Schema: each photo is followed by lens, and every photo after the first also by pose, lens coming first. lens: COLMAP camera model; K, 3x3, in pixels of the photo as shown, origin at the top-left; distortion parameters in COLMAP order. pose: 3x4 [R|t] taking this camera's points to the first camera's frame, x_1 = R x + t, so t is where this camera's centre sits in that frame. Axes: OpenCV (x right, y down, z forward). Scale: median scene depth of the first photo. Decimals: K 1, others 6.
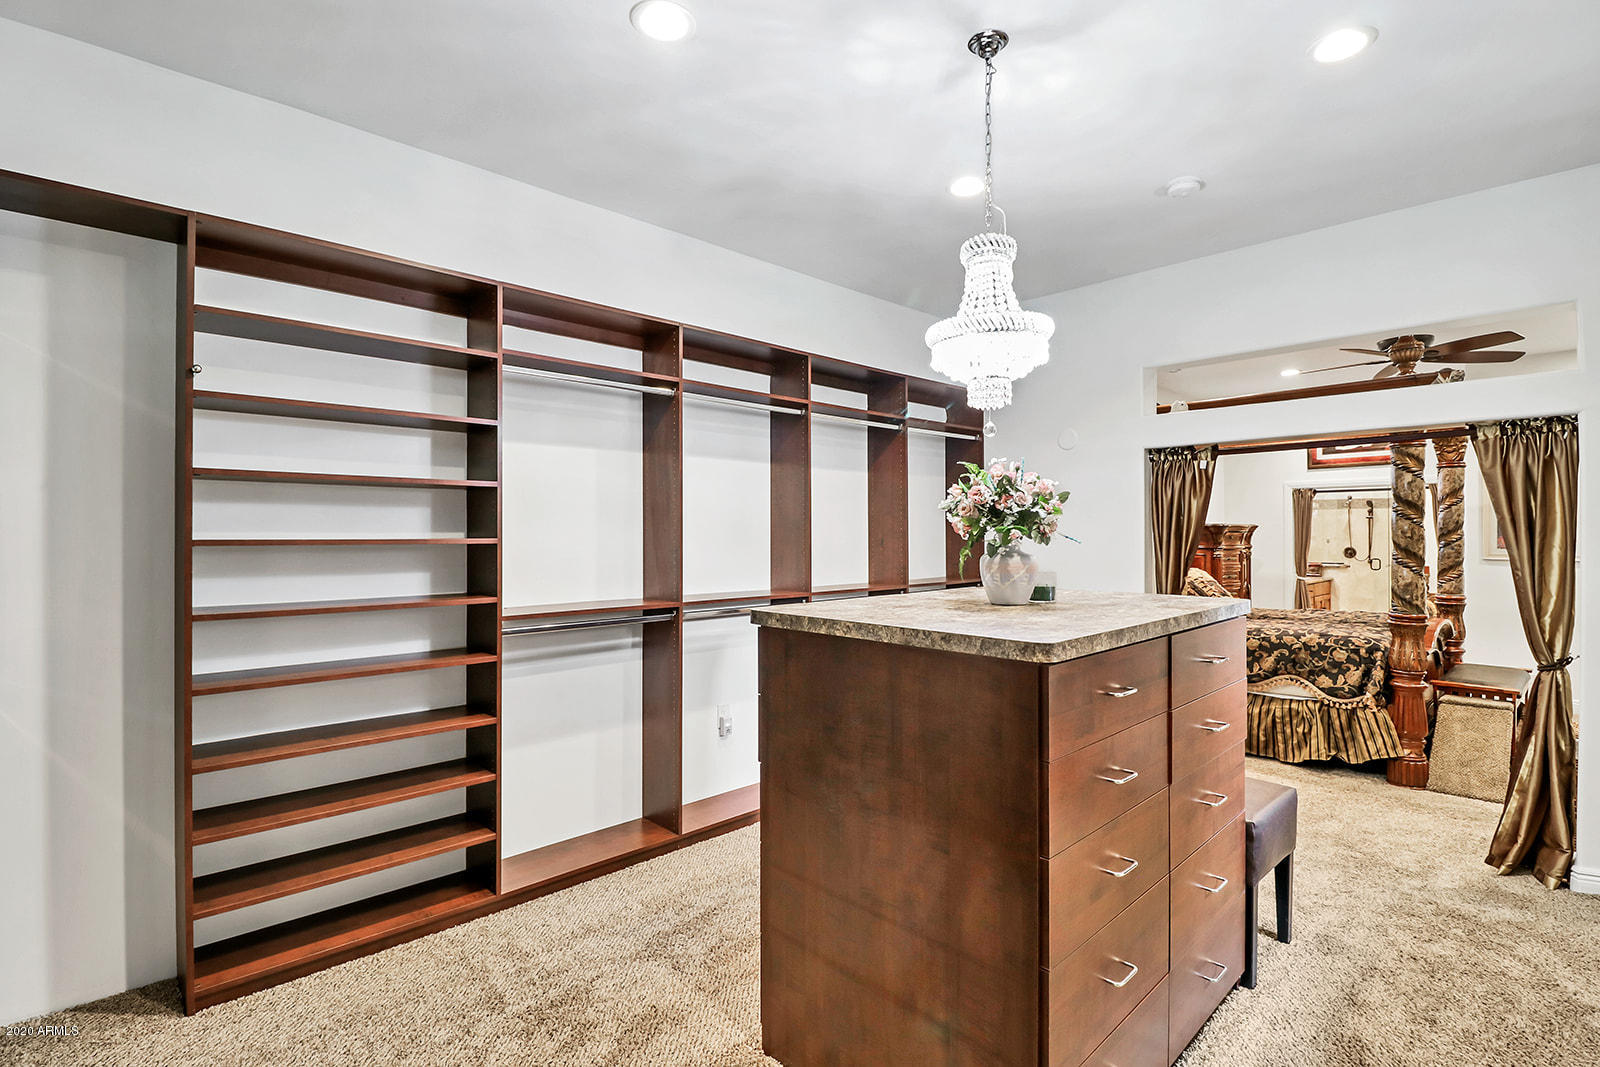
lens RADIAL K [[762.7, 0, 794.9], [0, 762.7, 530.6], [0, 0, 1]] dist [0.001896, -0.015184]
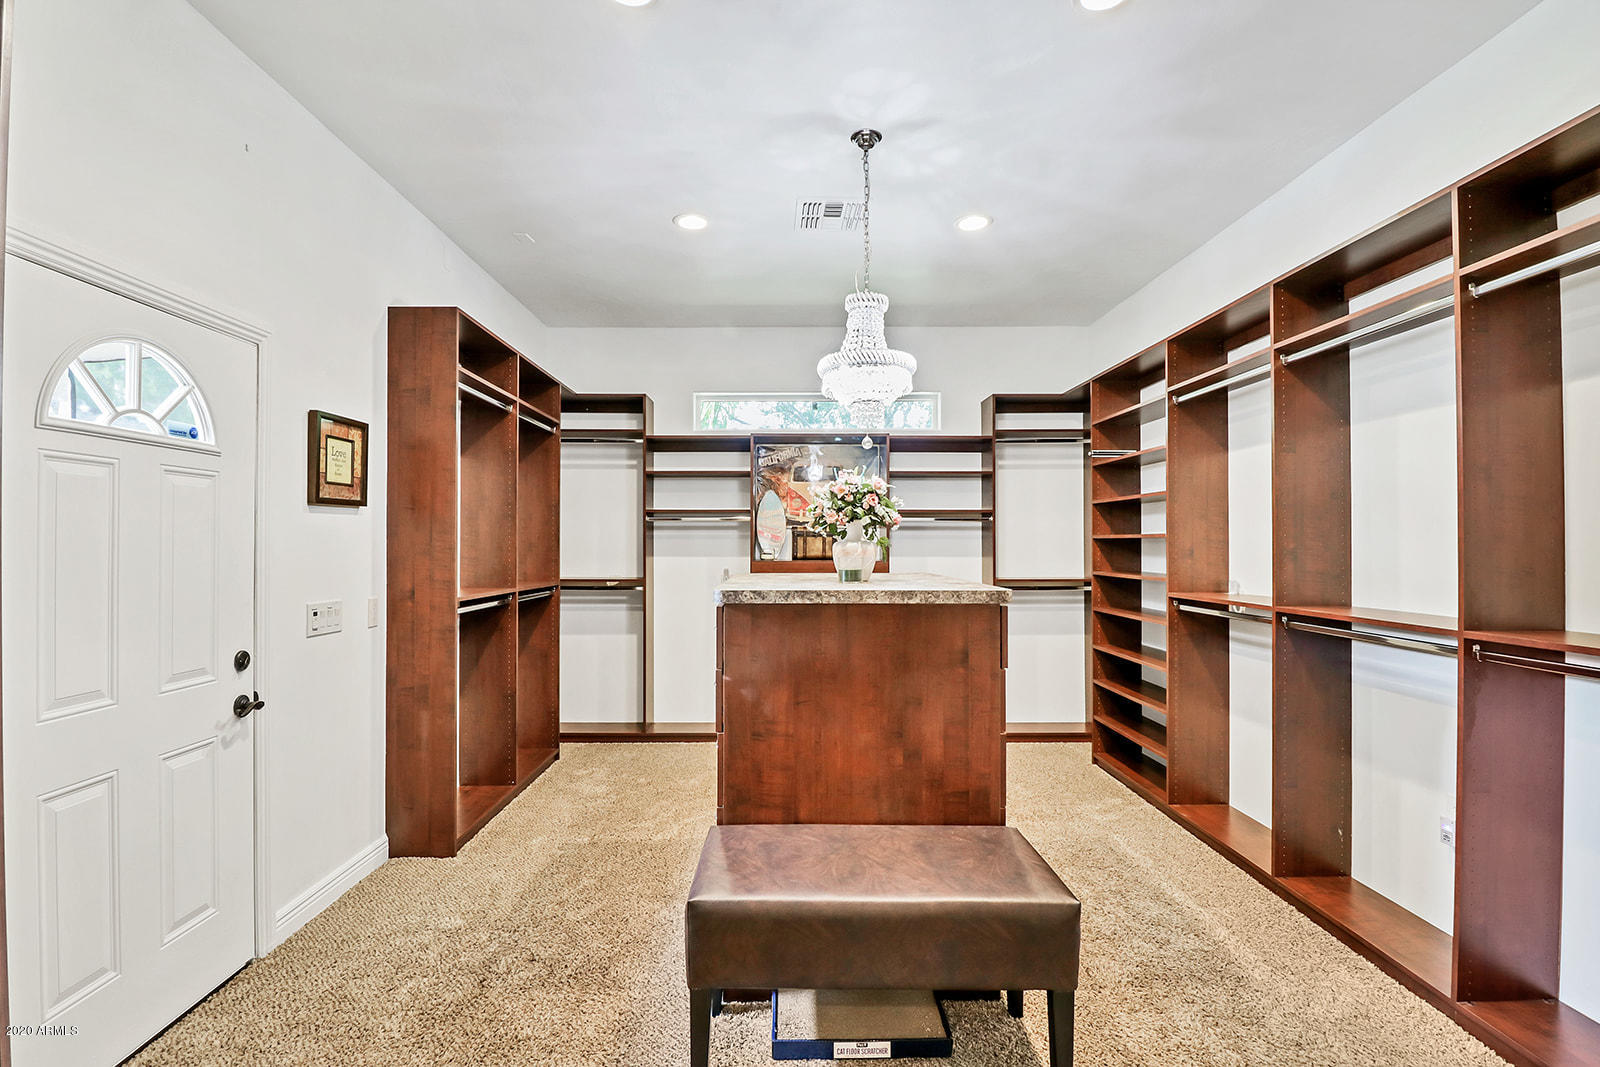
lens RADIAL K [[762.7, 0, 794.9], [0, 762.7, 530.6], [0, 0, 1]] dist [0.001896, -0.015184]
pose [[-0.675205, -0.010293, -0.737559, 0.640662], [0.000309, 0.999899, -0.014238, 0.014912], [0.737630, -0.009841, -0.675133, 0.893863]]
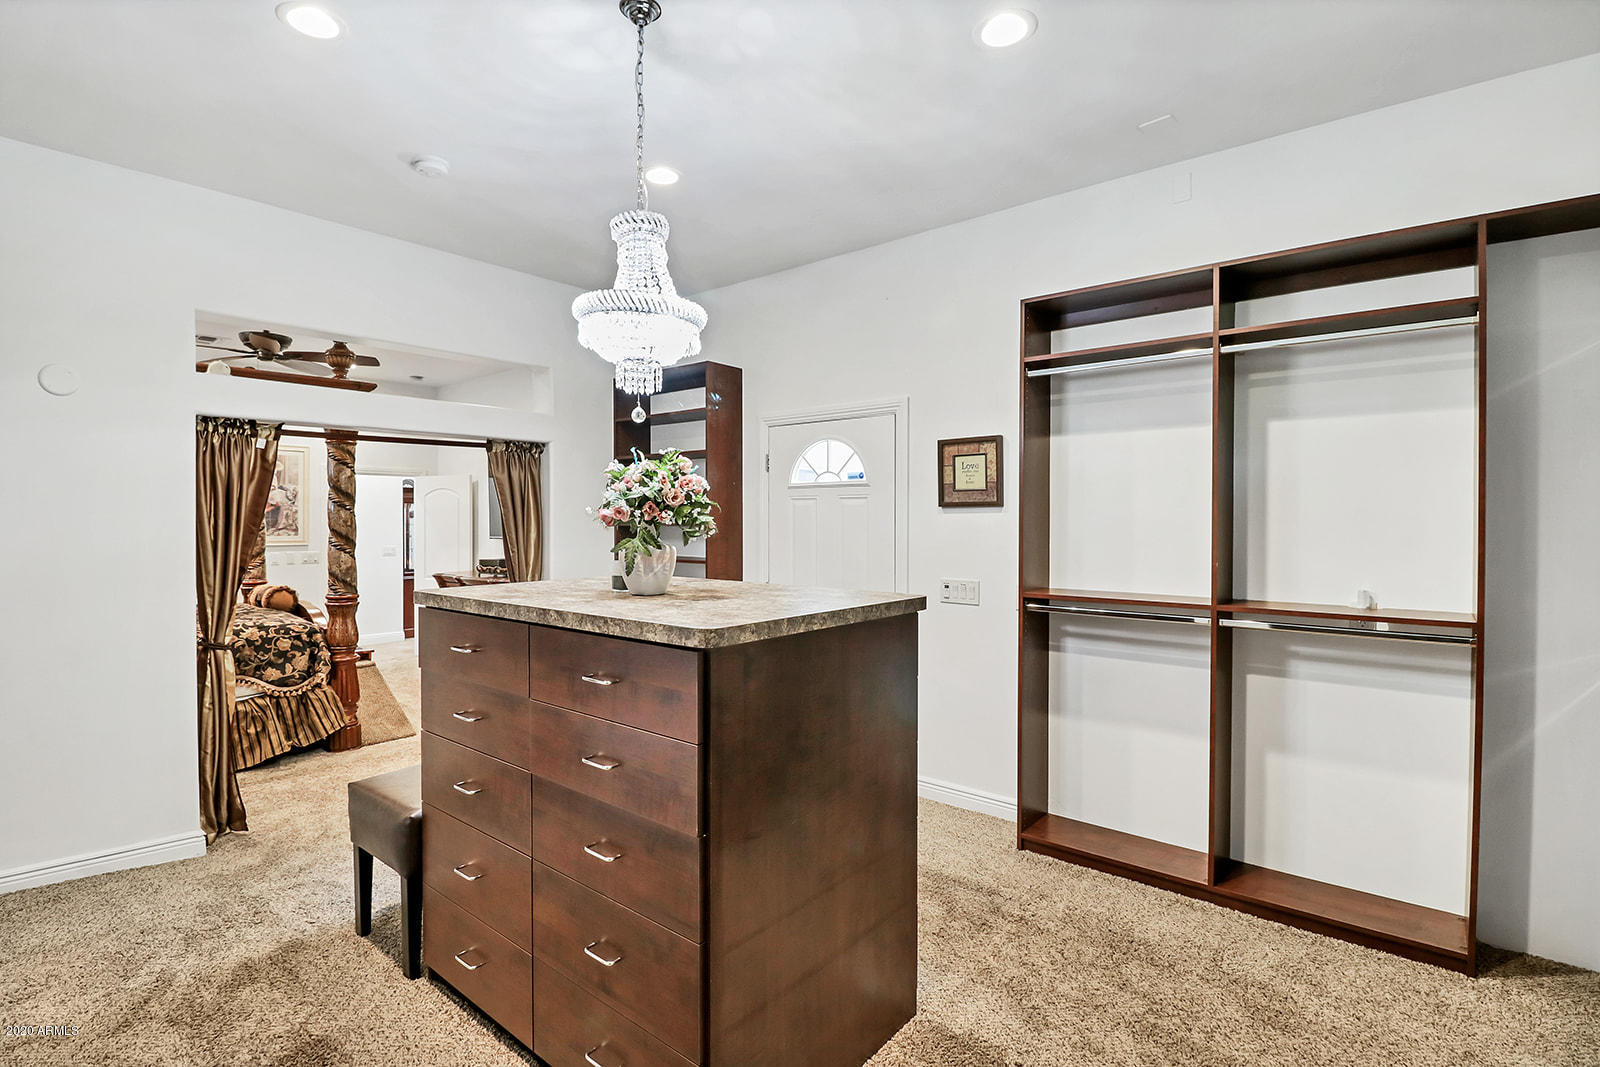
lens RADIAL K [[762.7, 0, 794.9], [0, 762.7, 530.6], [0, 0, 1]] dist [0.001896, -0.015184]
pose [[-0.121090, -0.013275, 0.992553, -0.367945], [-0.002013, 0.999912, 0.013128, -0.000251], [-0.992640, -0.000408, -0.121106, 0.468441]]
